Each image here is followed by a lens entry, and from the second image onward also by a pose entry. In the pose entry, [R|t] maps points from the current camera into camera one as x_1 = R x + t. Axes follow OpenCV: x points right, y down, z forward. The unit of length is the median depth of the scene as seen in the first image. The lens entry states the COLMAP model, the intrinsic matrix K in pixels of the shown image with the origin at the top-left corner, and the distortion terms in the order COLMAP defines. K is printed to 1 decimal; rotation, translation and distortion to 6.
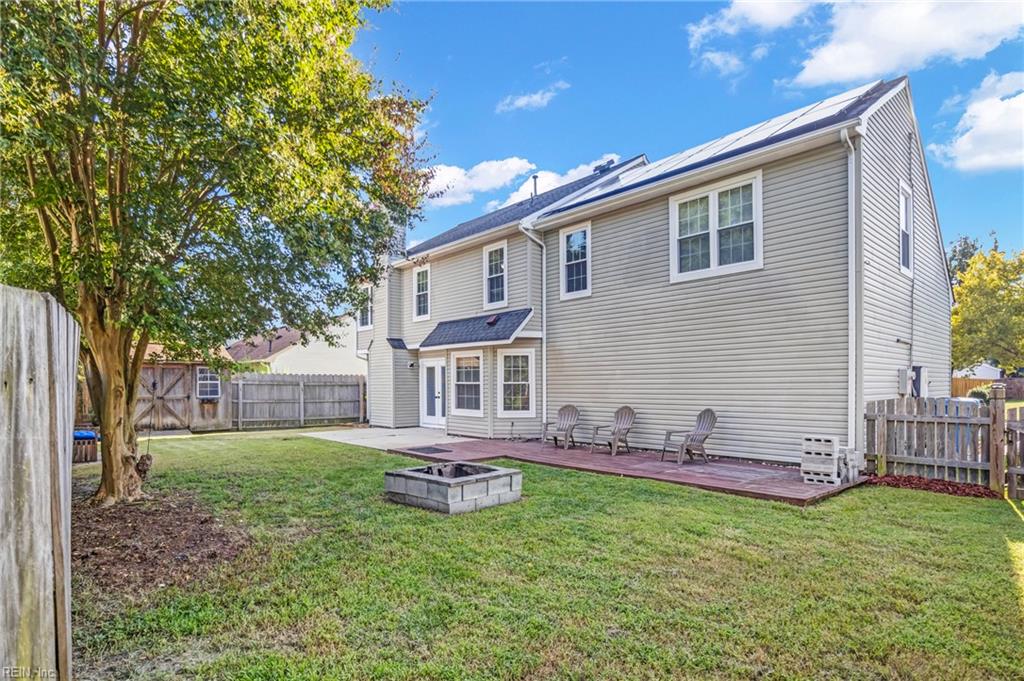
lens RADIAL K [[534.0, 0, 514.2], [0, 534.0, 378.2], [0, 0, 1]] dist [-0.026087, 0.000009]
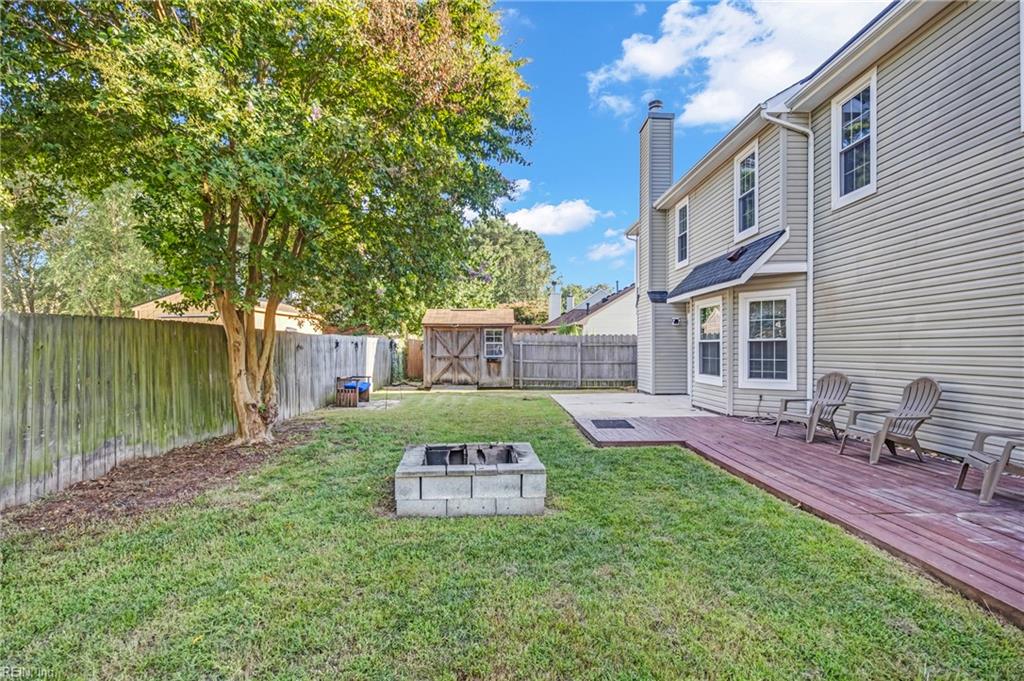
lens RADIAL K [[523.5, 0, 506.9], [0, 523.5, 349.5], [0, 0, 1]] dist [-0.015453, 0.000752]
pose [[0.742205, 0.001034, -0.670172, 0.193272], [0.008201, 0.999910, 0.010625, 0.010930], [0.670122, -0.013382, 0.742130, 0.242626]]
